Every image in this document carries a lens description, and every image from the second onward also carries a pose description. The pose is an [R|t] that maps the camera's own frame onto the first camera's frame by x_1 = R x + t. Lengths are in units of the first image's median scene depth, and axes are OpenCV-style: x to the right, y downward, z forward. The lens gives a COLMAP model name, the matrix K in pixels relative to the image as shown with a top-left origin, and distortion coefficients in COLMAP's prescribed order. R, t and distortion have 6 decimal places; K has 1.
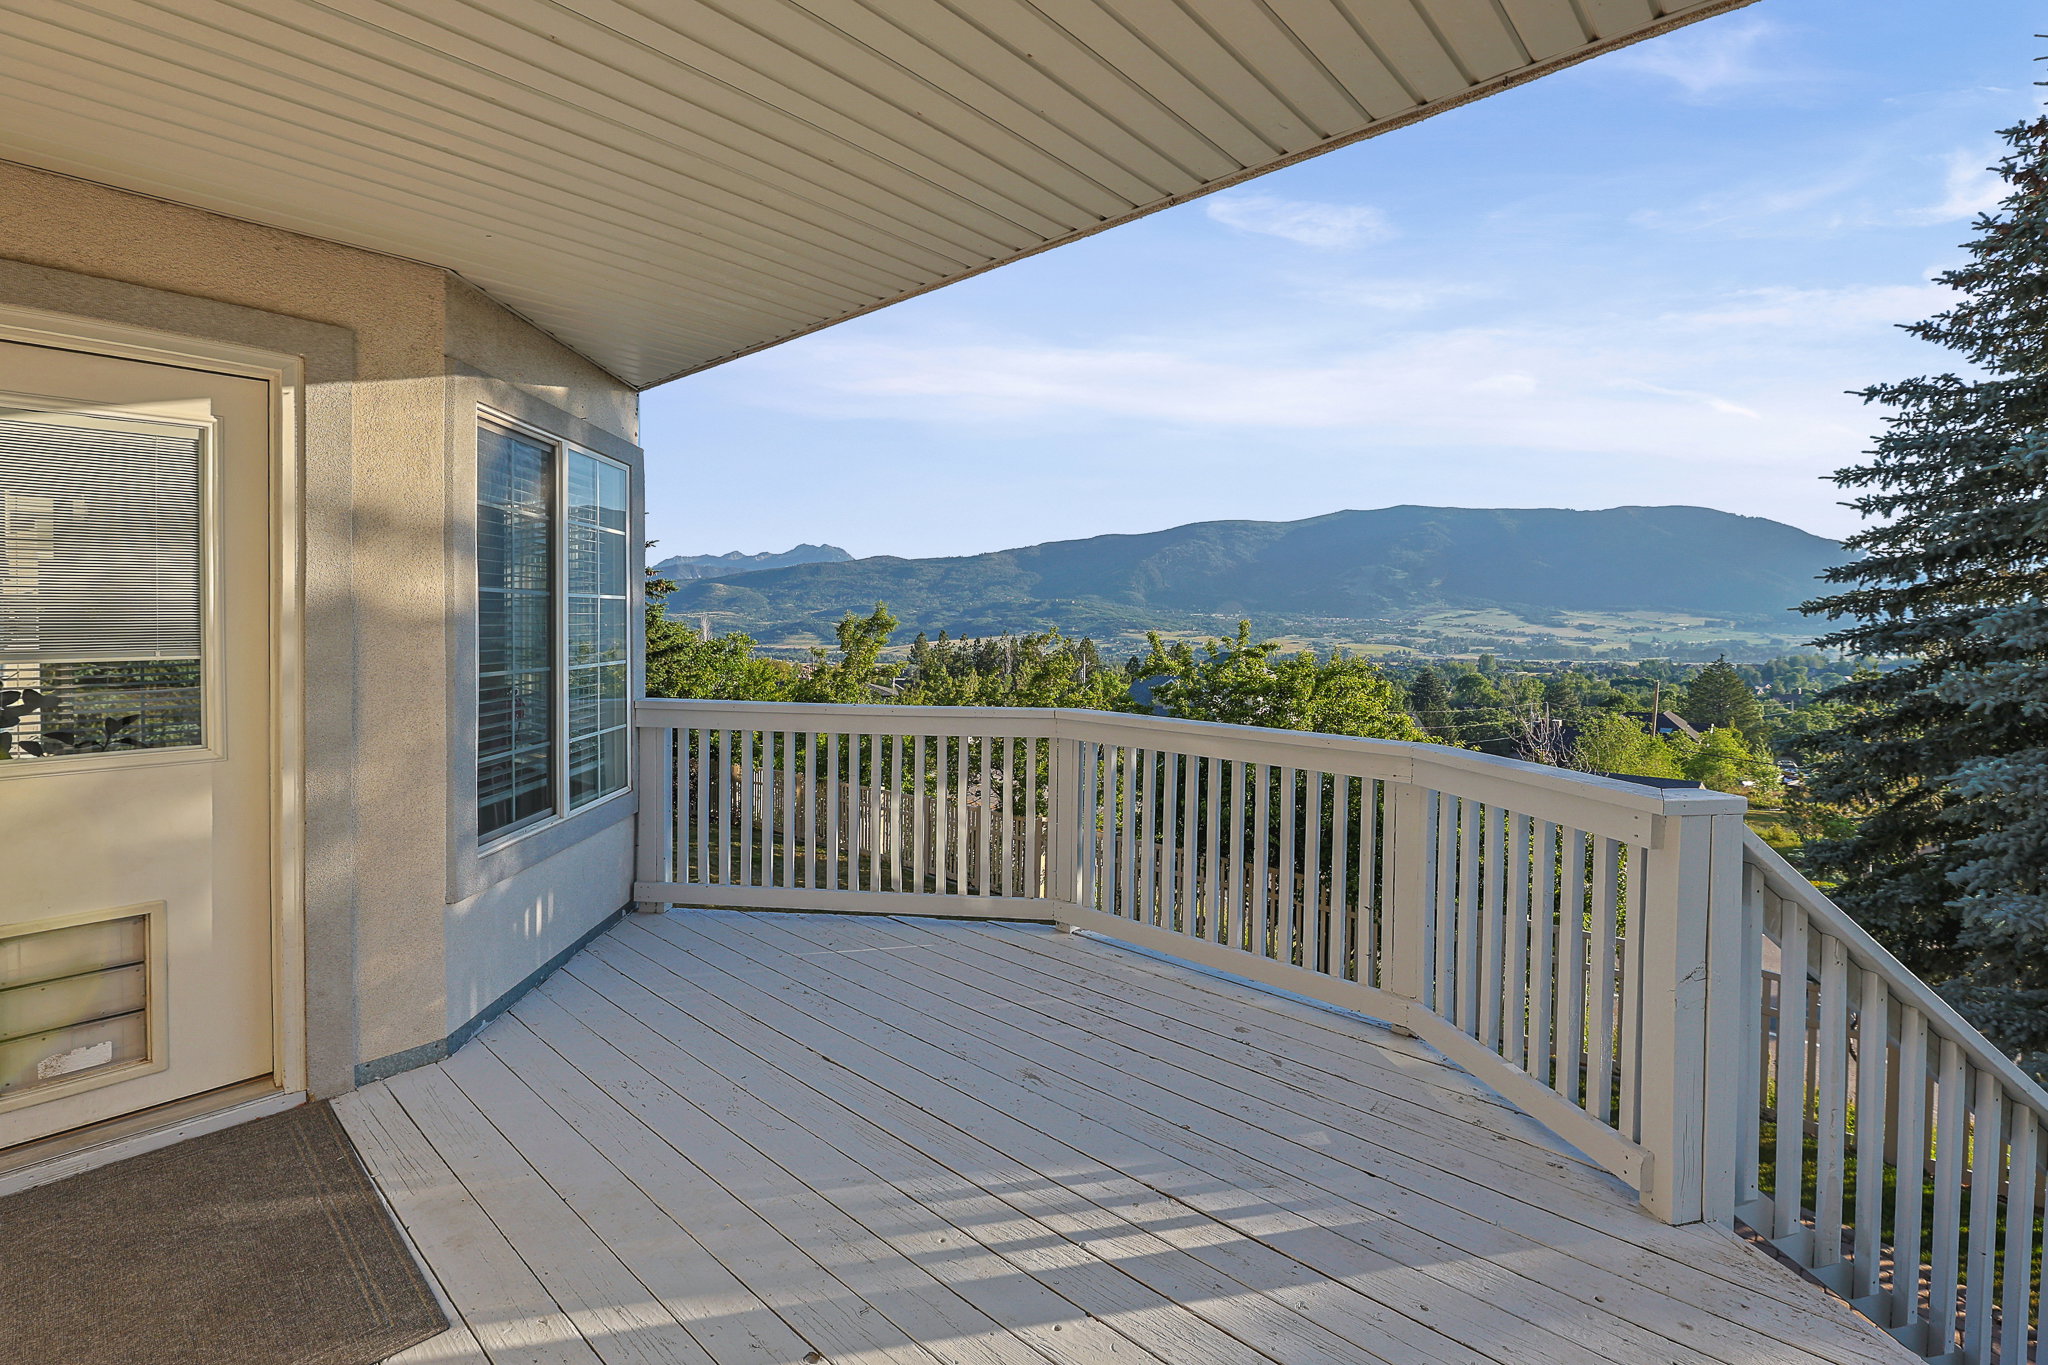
lens RADIAL K [[897.7, 0, 1123.6], [0, 897.7, 644.9], [0, 0, 1]] dist [-0.001029, -0.000168]
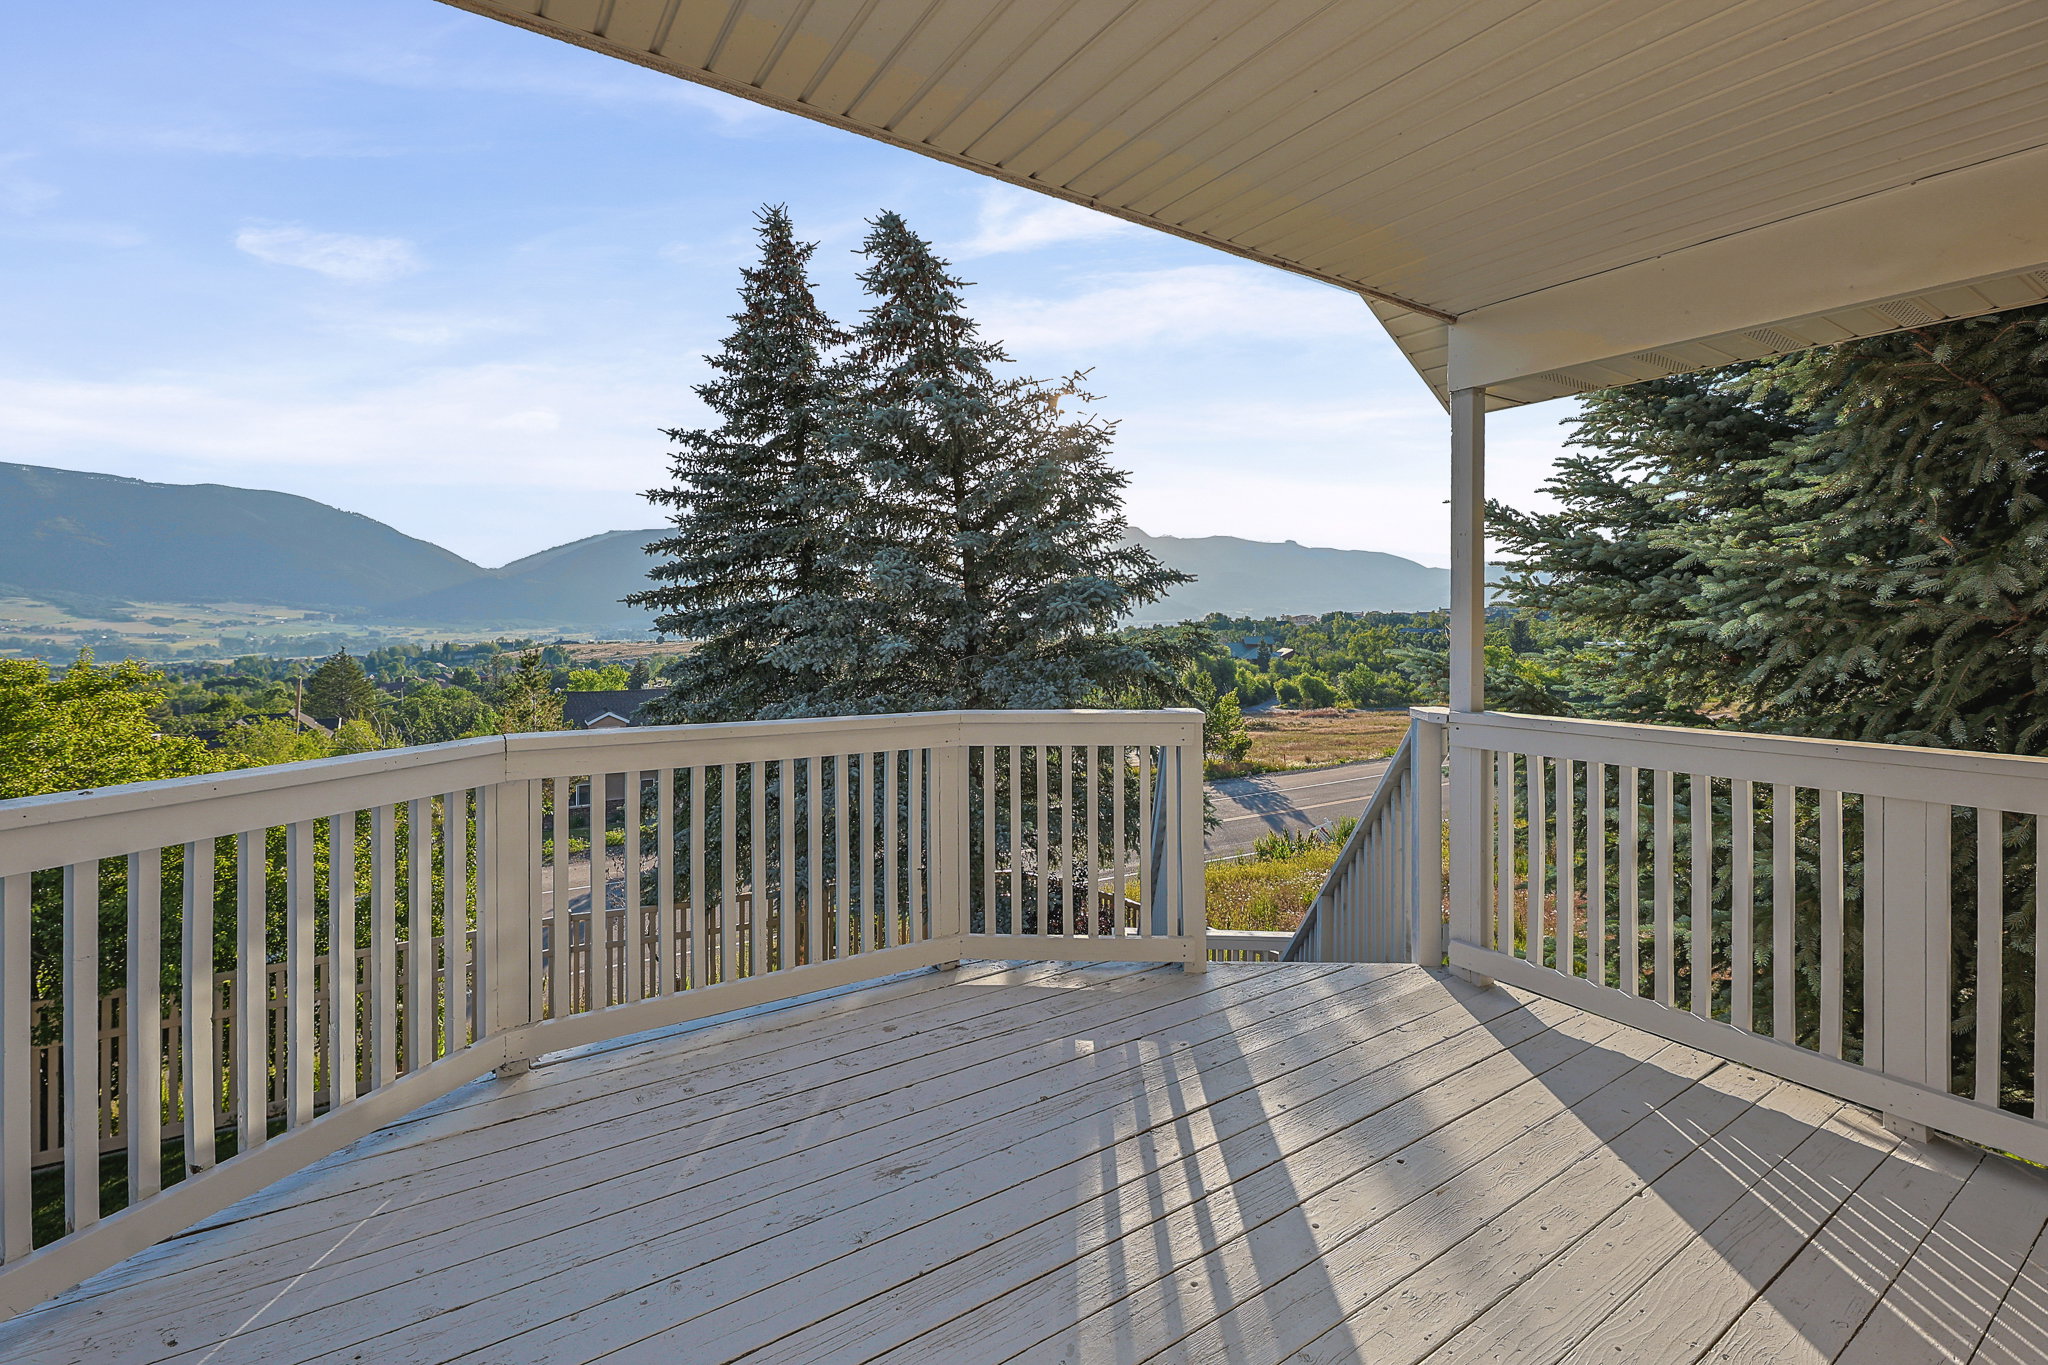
lens RADIAL K [[875.9, 0, 991.6], [0, 875.9, 615.5], [0, 0, 1]] dist [0.000456, -0.000166]
pose [[0.323223, -0.002916, 0.946318, -0.211801], [0.026146, 0.999641, -0.005850, -0.000821], [-0.945961, 0.026633, 0.323184, 0.172824]]
